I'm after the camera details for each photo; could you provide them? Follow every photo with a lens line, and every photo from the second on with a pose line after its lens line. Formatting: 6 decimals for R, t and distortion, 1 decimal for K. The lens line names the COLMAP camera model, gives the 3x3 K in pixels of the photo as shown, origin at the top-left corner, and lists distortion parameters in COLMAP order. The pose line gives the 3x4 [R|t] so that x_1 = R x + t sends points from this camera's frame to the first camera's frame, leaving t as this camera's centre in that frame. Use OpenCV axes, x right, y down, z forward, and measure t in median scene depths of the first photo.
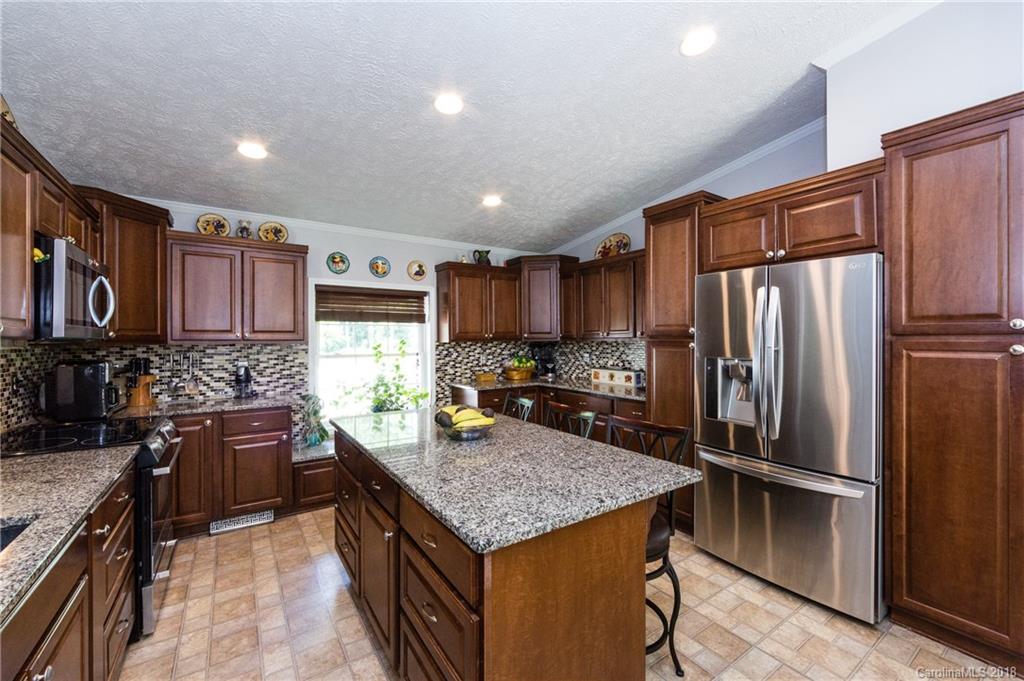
lens RADIAL K [[412.6, 0, 513.3], [0, 412.6, 340.3], [0, 0, 1]] dist [-0.000591, -0.000045]
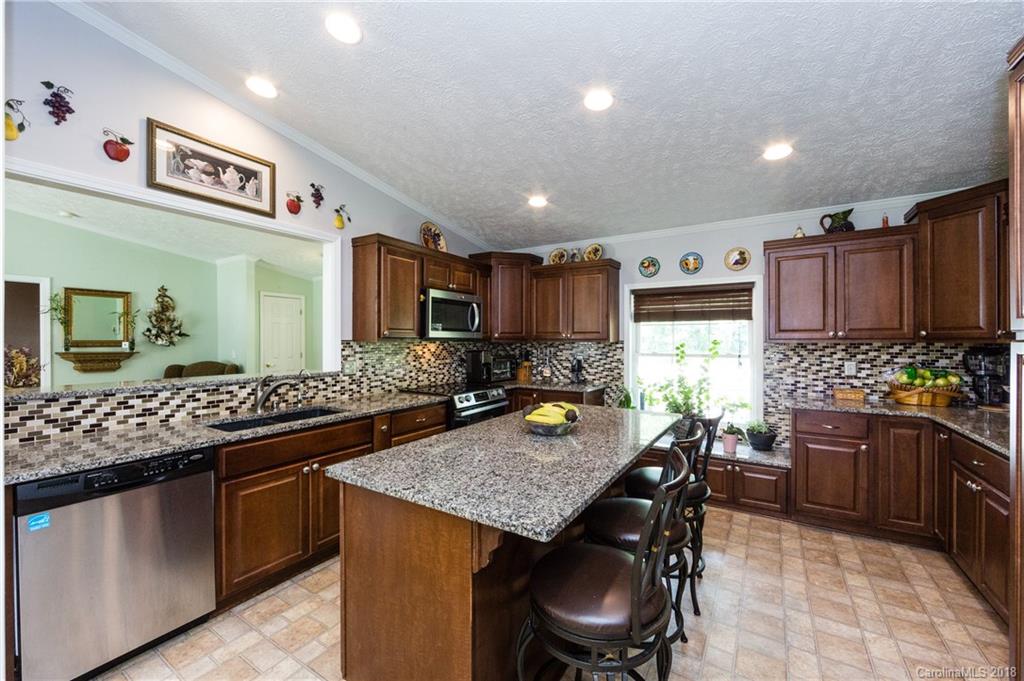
lens RADIAL K [[408.1, 0, 512.7], [0, 408.1, 342.3], [0, 0, 1]] dist [0.000025, -0.000037]
pose [[0.402105, 0.010009, -0.915539, 0.456329], [-0.004906, 0.999949, 0.008777, -0.000907], [0.915581, 0.000962, 0.402133, 0.290762]]
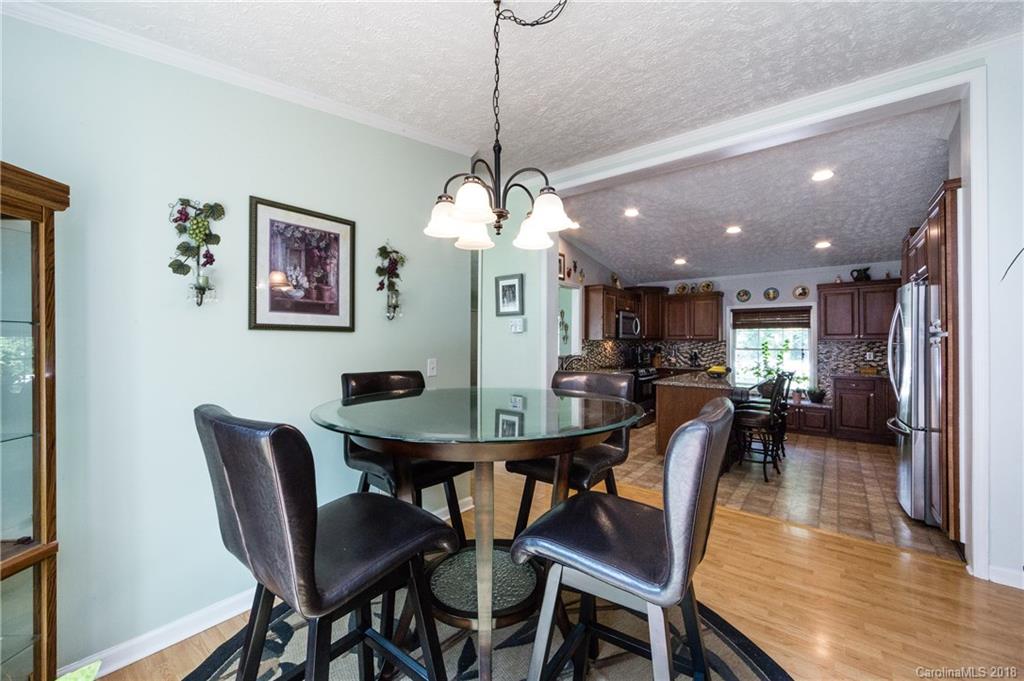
lens RADIAL K [[400.4, 0, 513.5], [0, 400.4, 340.9], [0, 0, 1]] dist [-0.000829, -0.000443]
pose [[0.295109, 0.001804, -0.955462, 1.048600], [-0.008594, 0.999963, -0.000766, 0.016356], [0.955425, 0.008437, 0.295114, -0.502683]]
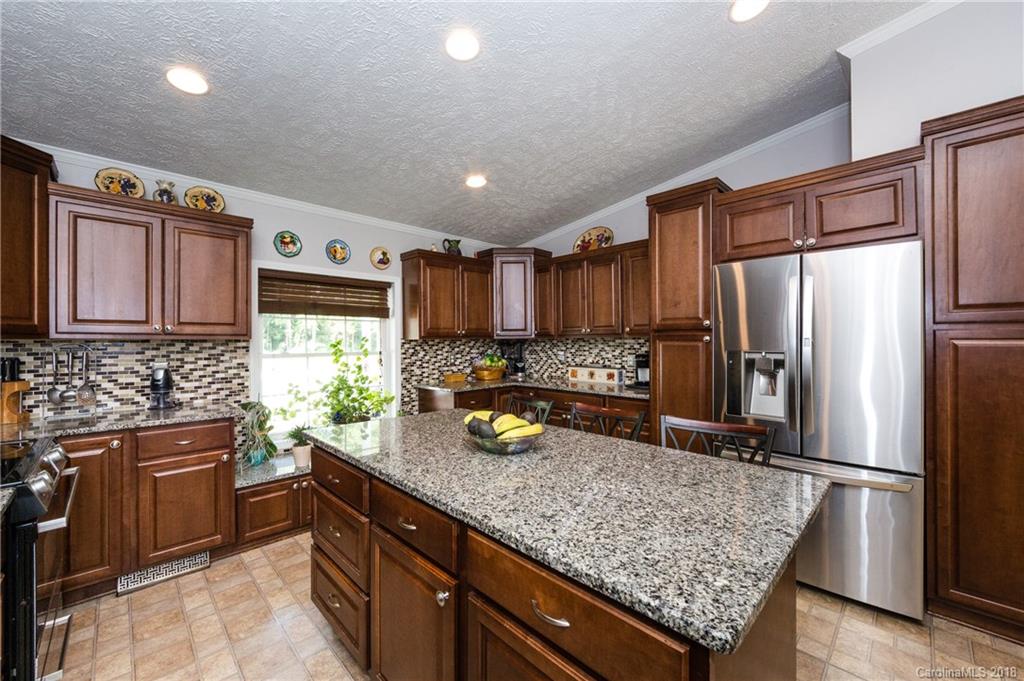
lens RADIAL K [[400.4, 0, 513.5], [0, 400.4, 340.9], [0, 0, 1]] dist [-0.000829, -0.000443]
pose [[0.983245, -0.001281, 0.182285, -0.140204], [0.002273, 0.999984, -0.005234, 0.016642], [-0.182276, 0.005561, 0.983232, 0.135926]]
